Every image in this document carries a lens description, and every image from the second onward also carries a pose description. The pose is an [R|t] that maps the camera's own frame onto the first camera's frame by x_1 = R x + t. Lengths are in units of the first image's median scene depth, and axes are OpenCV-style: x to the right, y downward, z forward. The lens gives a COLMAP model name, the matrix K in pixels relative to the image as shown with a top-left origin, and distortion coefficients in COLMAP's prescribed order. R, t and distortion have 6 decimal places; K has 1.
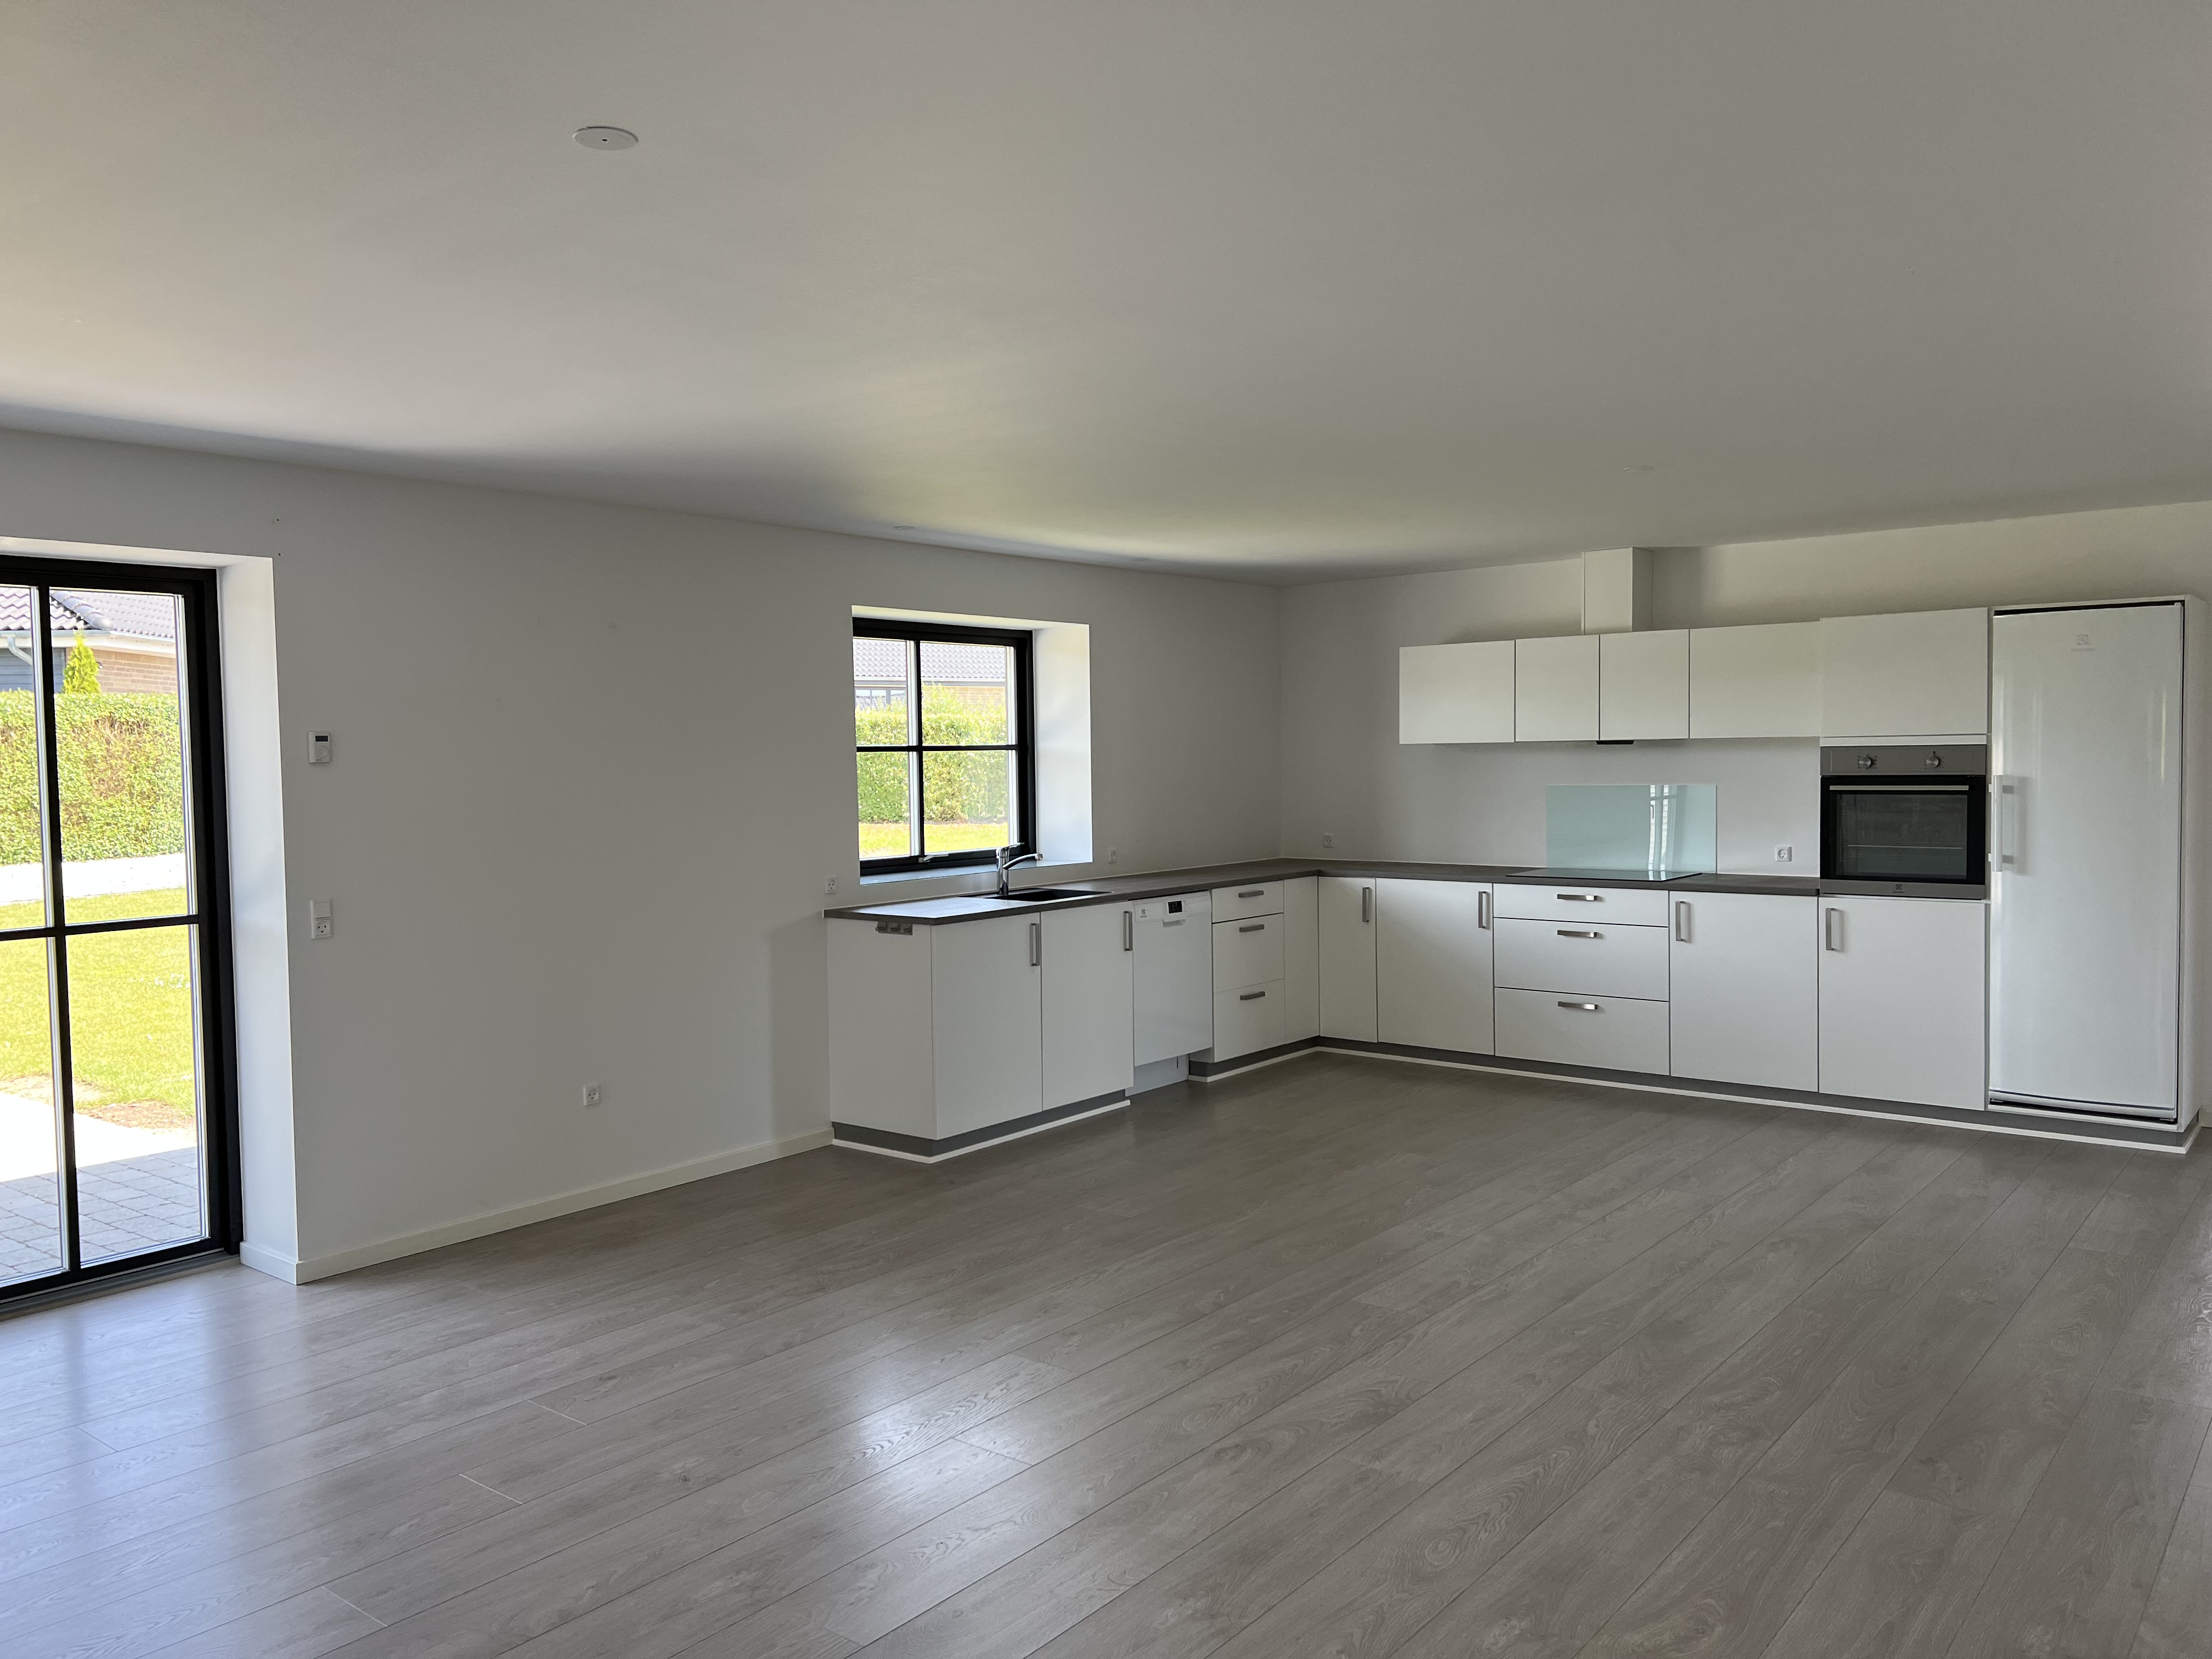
lens RADIAL K [[1616.6, 0, 1106.0], [0, 1616.6, 829.5], [0, 0, 1]] dist [0.043255, -0.046539]
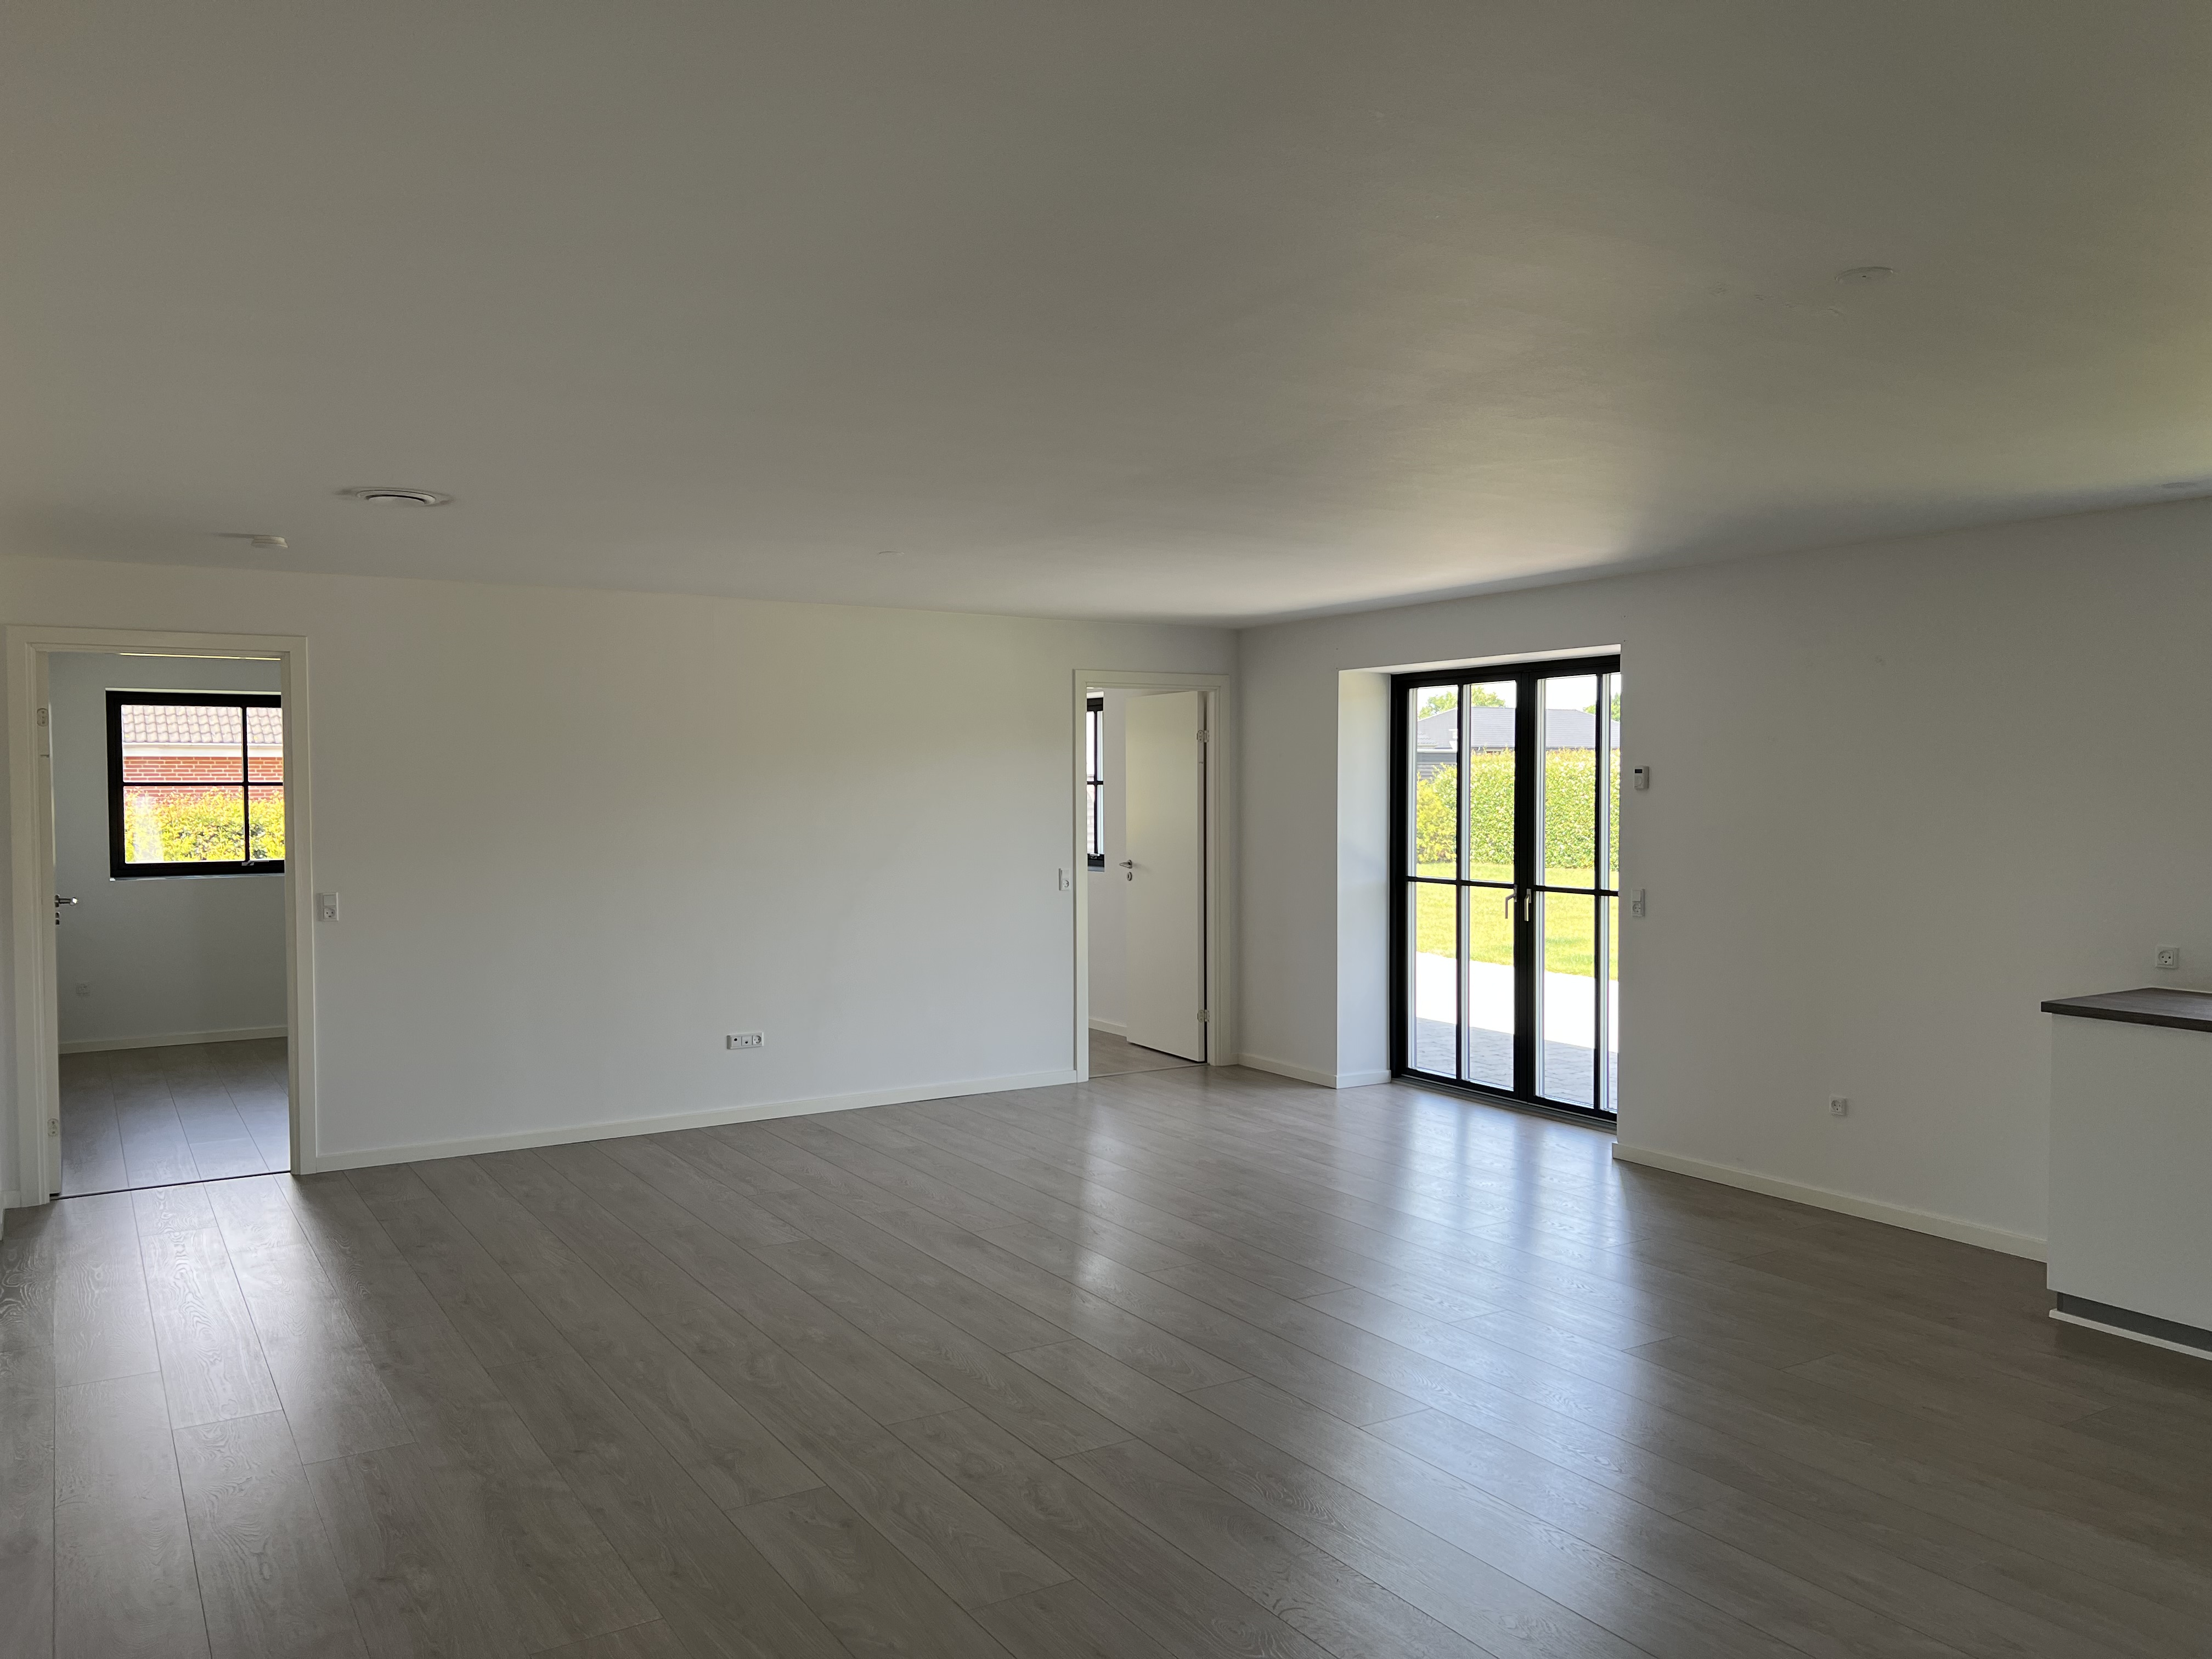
lens RADIAL K [[1616.6, 0, 1106.0], [0, 1616.6, 829.5], [0, 0, 1]] dist [0.043255, -0.046539]
pose [[-0.307584, 0.044486, -0.950480, 1.276932], [-0.039749, 0.997434, 0.059546, -0.093606], [0.950690, 0.056096, -0.305027, 1.322510]]
